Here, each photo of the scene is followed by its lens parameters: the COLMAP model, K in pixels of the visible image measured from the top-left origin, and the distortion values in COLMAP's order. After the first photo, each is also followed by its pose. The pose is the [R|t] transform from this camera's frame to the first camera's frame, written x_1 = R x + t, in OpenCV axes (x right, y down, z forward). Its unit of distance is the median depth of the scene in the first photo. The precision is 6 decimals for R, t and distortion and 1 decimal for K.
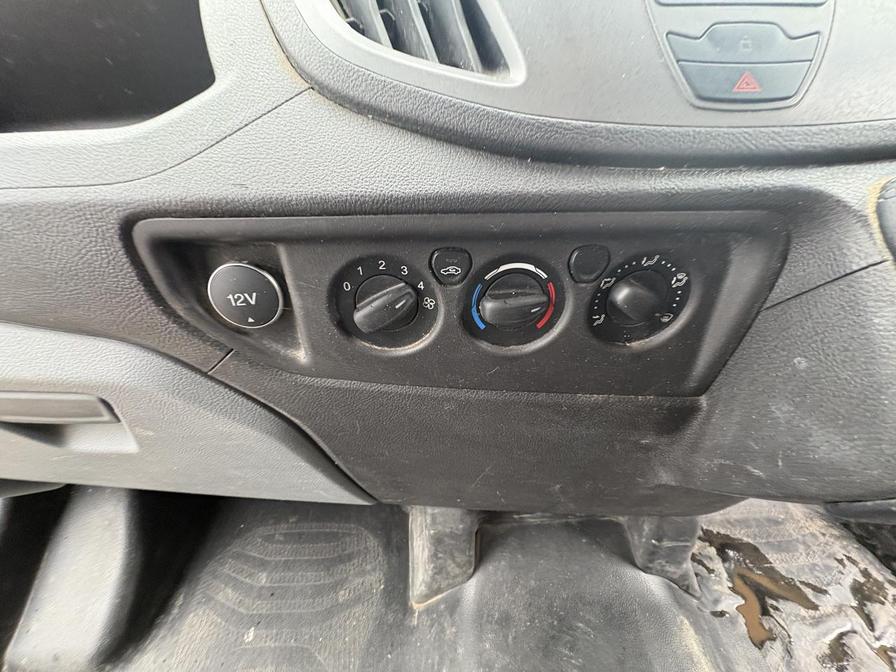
lens RADIAL K [[354.9, 0, 450.3], [0, 354.9, 337.2], [0, 0, 1]] dist [-0.002955, 0.000414]
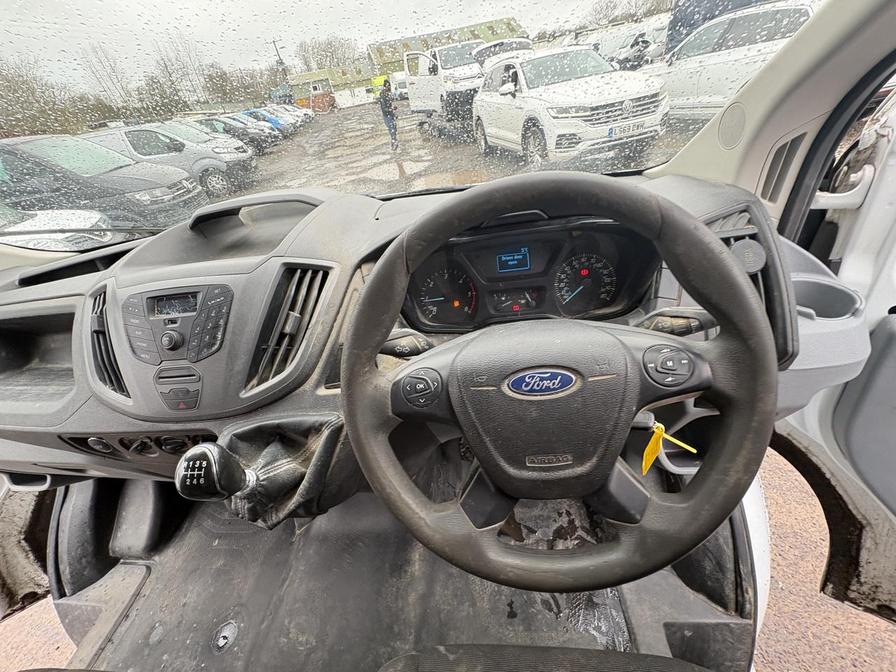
lens RADIAL K [[354.9, 0, 450.3], [0, 354.9, 337.2], [0, 0, 1]] dist [-0.002955, 0.000414]
pose [[0.985992, -0.055397, -0.157323, 1.035914], [0.076048, 0.988798, 0.128433, -0.409385], [0.148446, -0.138598, 0.979160, -0.537443]]
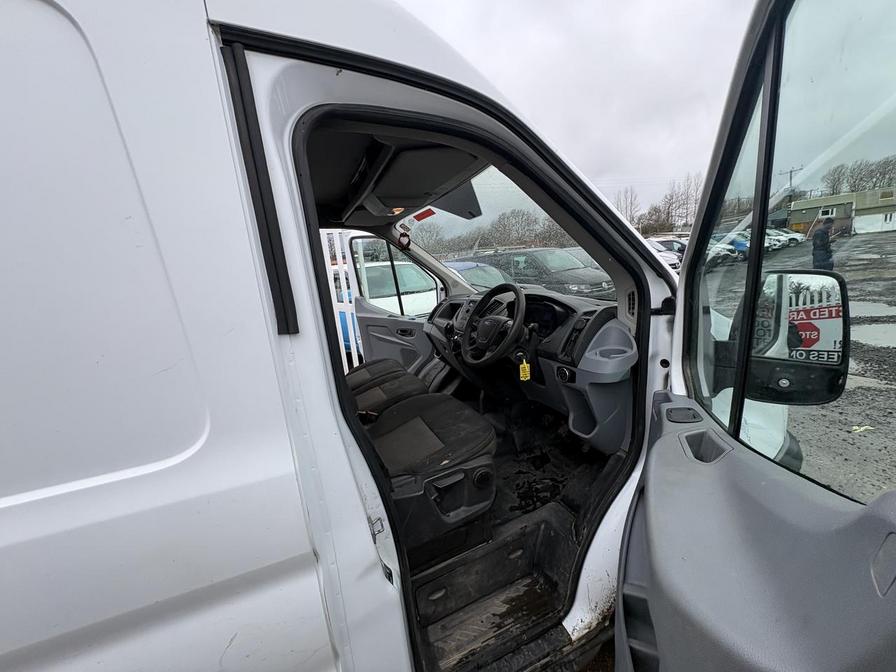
lens RADIAL K [[354.9, 0, 450.3], [0, 354.9, 337.2], [0, 0, 1]] dist [-0.002955, 0.000414]
pose [[0.356625, 0.159993, -0.920446, 3.431636], [-0.363912, 0.931199, 0.020865, -0.088349], [0.860457, 0.327521, 0.390313, -1.218696]]
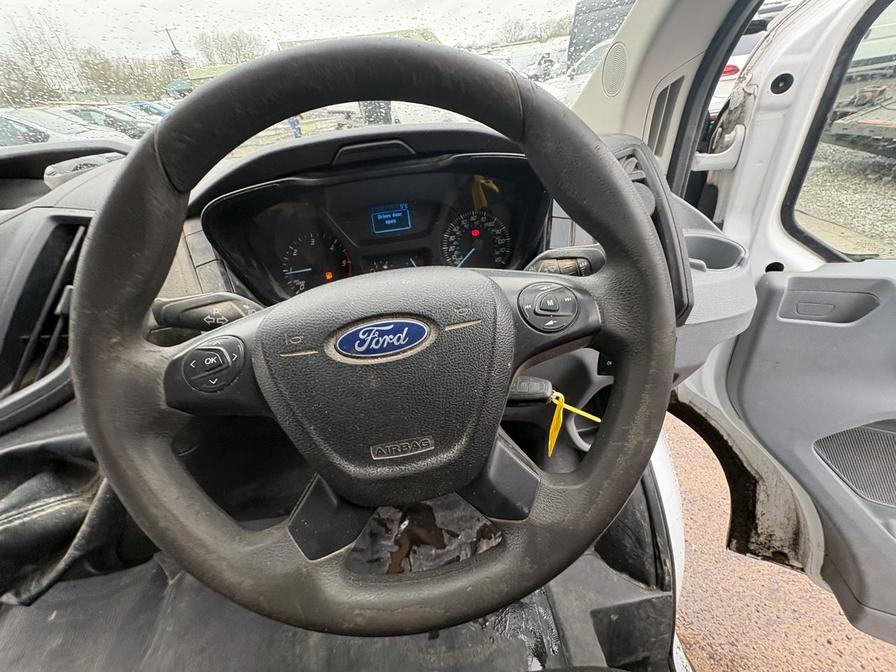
lens RADIAL K [[354.9, 0, 450.3], [0, 354.9, 337.2], [0, 0, 1]] dist [-0.002955, 0.000414]
pose [[0.992595, -0.119588, 0.021317, 1.156573], [0.115796, 0.984543, 0.131403, -0.296715], [-0.036701, -0.127962, 0.991100, -0.365123]]
